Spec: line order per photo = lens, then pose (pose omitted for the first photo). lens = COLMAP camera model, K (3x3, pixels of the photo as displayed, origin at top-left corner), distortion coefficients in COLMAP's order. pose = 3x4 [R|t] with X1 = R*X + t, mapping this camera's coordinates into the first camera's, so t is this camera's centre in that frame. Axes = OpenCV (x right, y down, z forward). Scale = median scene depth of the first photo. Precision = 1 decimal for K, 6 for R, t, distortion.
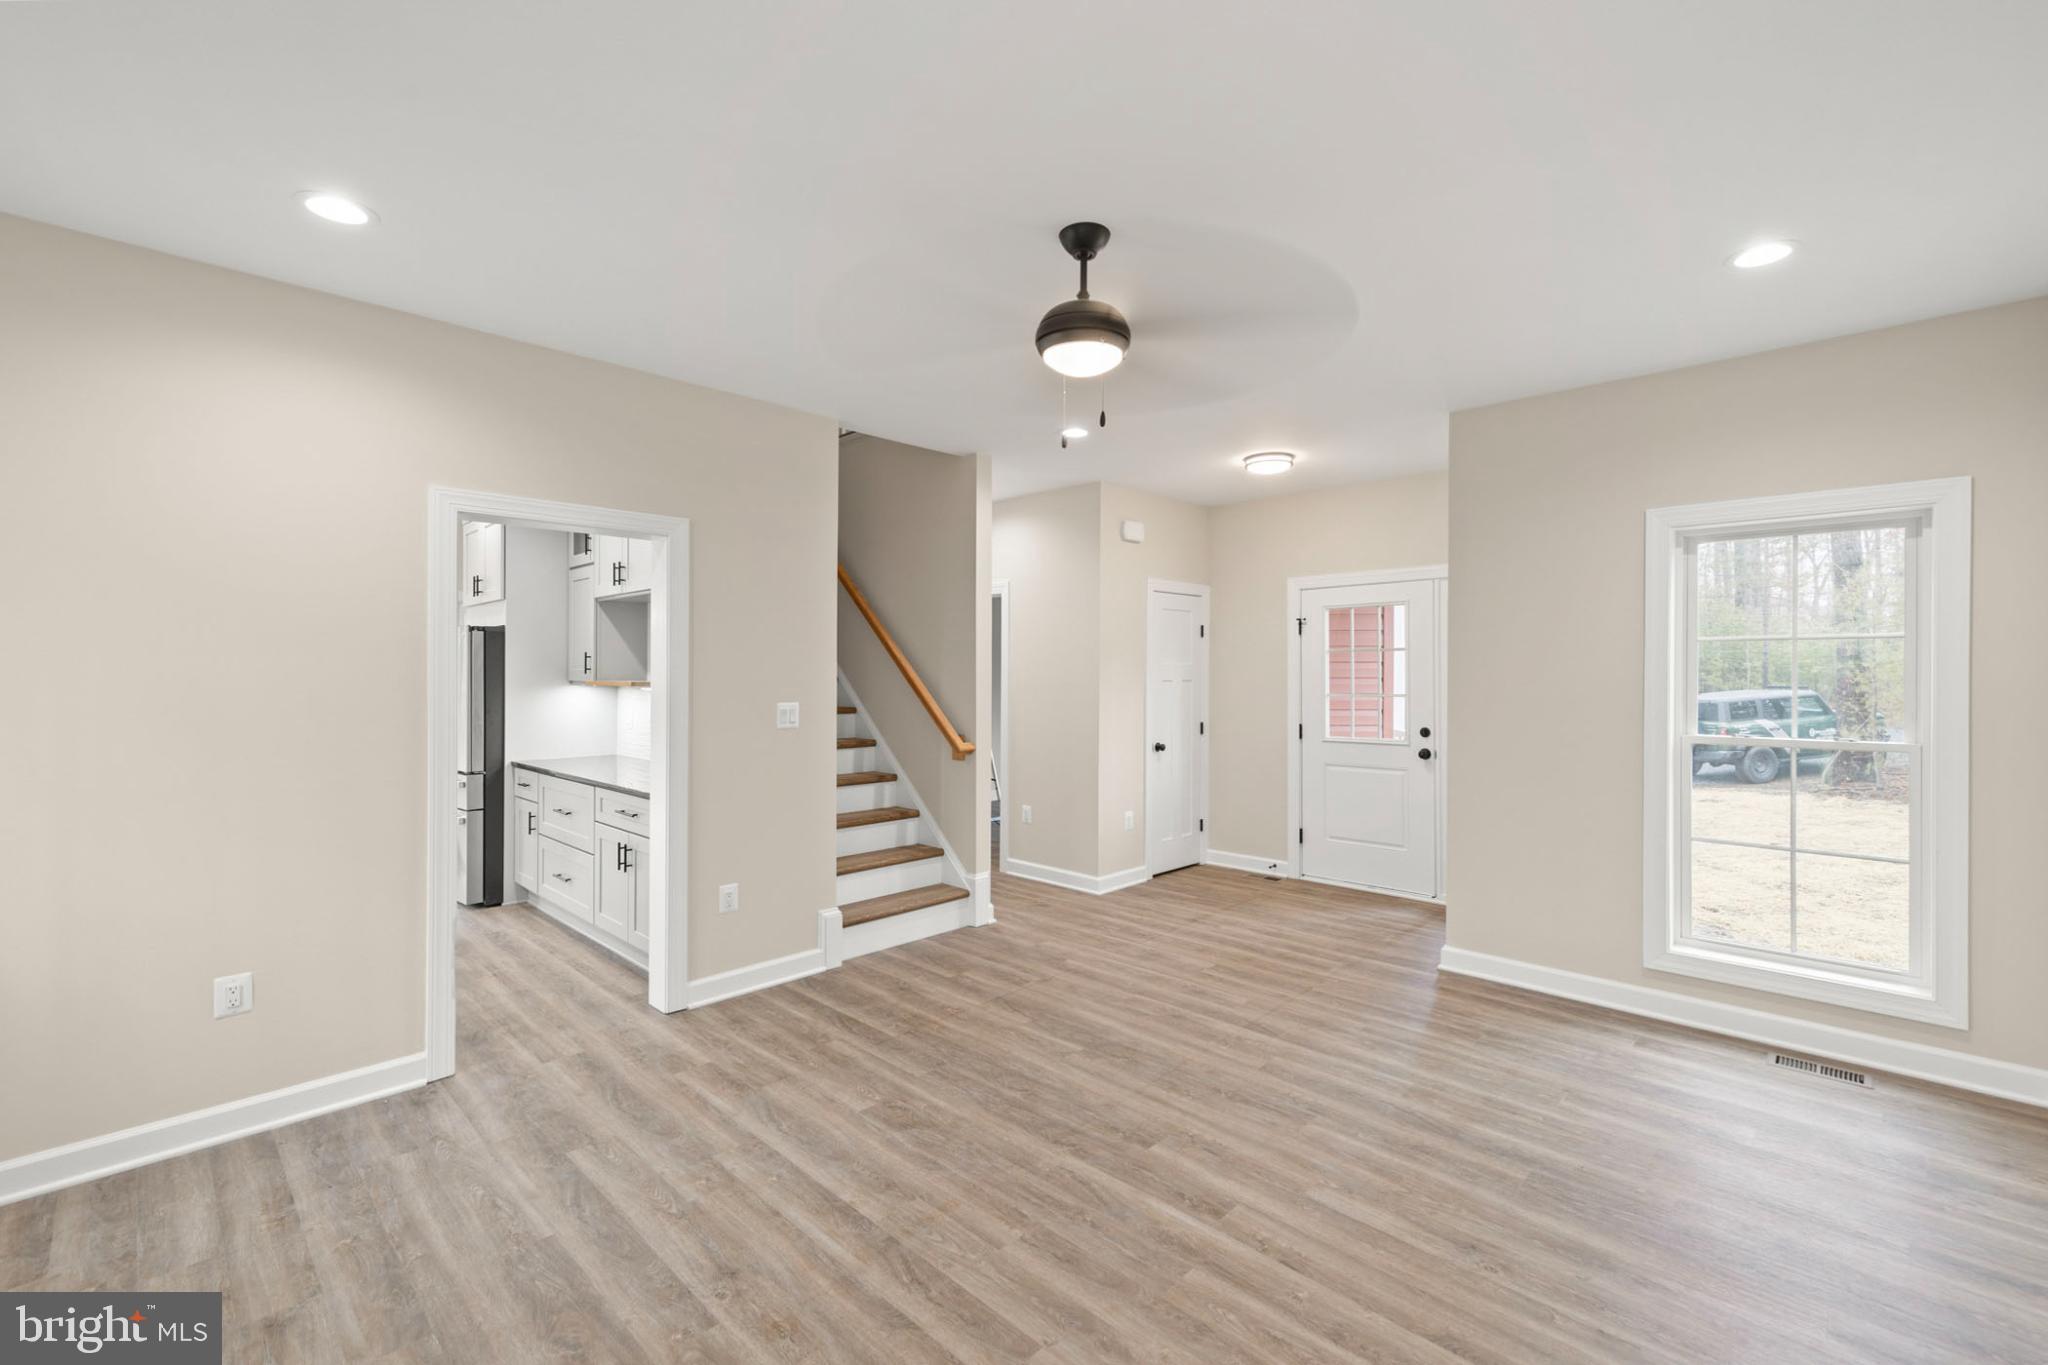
lens RADIAL K [[881.9, 0, 1024.0], [0, 881.9, 682.5], [0, 0, 1]] dist [0.002685, 0.000073]
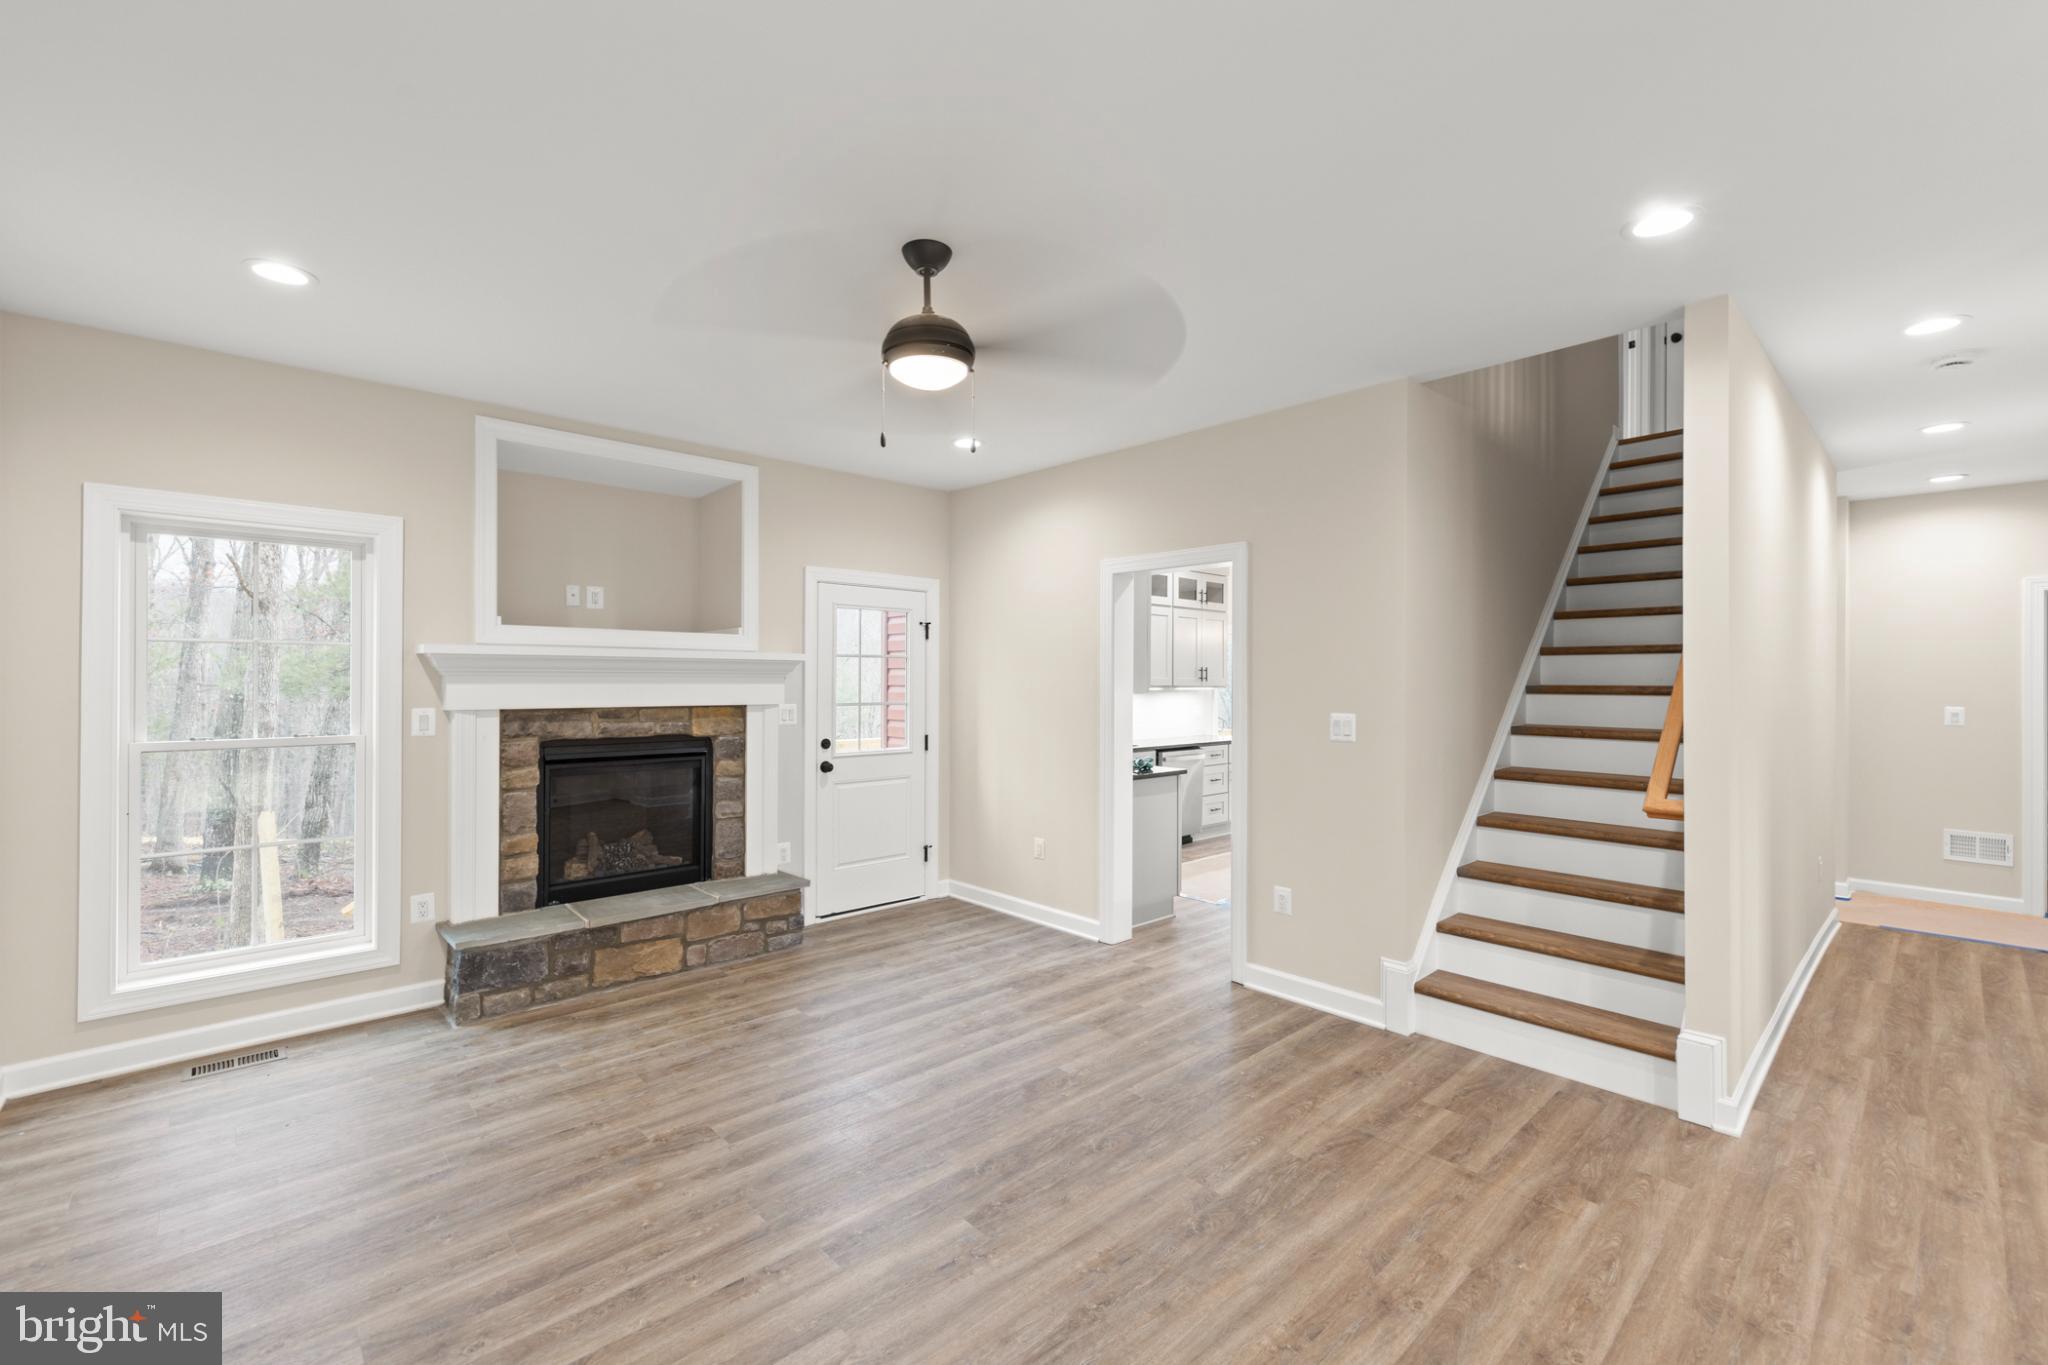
lens RADIAL K [[859.1, 0, 1024.3], [0, 859.1, 668.5], [0, 0, 1]] dist [0.005068, -0.000010]
pose [[-0.055289, -0.012518, -0.998392, 0.958539], [-0.013539, 0.999839, -0.011786, -0.013815], [0.998379, 0.012866, -0.055450, 1.048518]]
